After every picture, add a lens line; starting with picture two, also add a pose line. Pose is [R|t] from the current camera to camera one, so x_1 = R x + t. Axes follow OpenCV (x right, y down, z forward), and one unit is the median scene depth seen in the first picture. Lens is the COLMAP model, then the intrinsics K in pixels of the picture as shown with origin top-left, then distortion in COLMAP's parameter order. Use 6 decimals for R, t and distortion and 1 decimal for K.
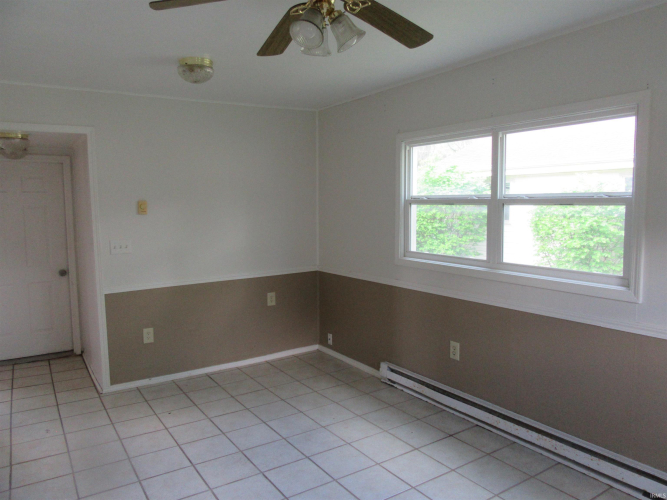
lens RADIAL K [[442.5, 0, 333.5], [0, 442.5, 255.5], [0, 0, 1]] dist [-0.018272, -0.000603]
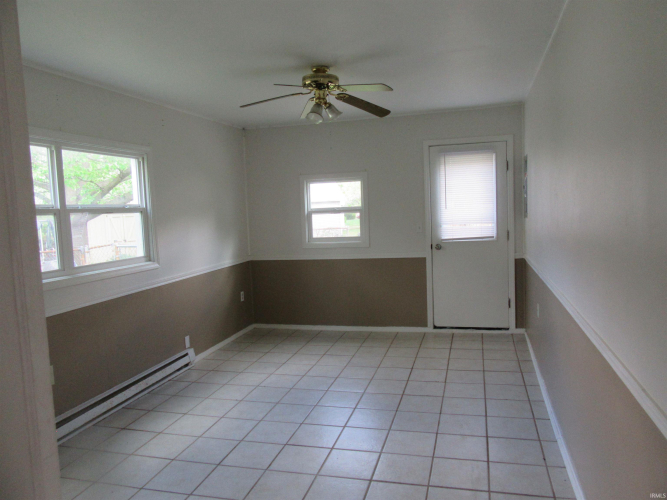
lens RADIAL K [[518.5, 0, 333.8], [0, 518.5, 247.3], [0, 0, 1]] dist [-0.002024, 0.012664]
pose [[-0.615864, -0.049434, 0.786300, -1.069298], [0.116542, 0.981334, 0.152976, -0.163315], [-0.779185, 0.185850, -0.598607, 1.346357]]
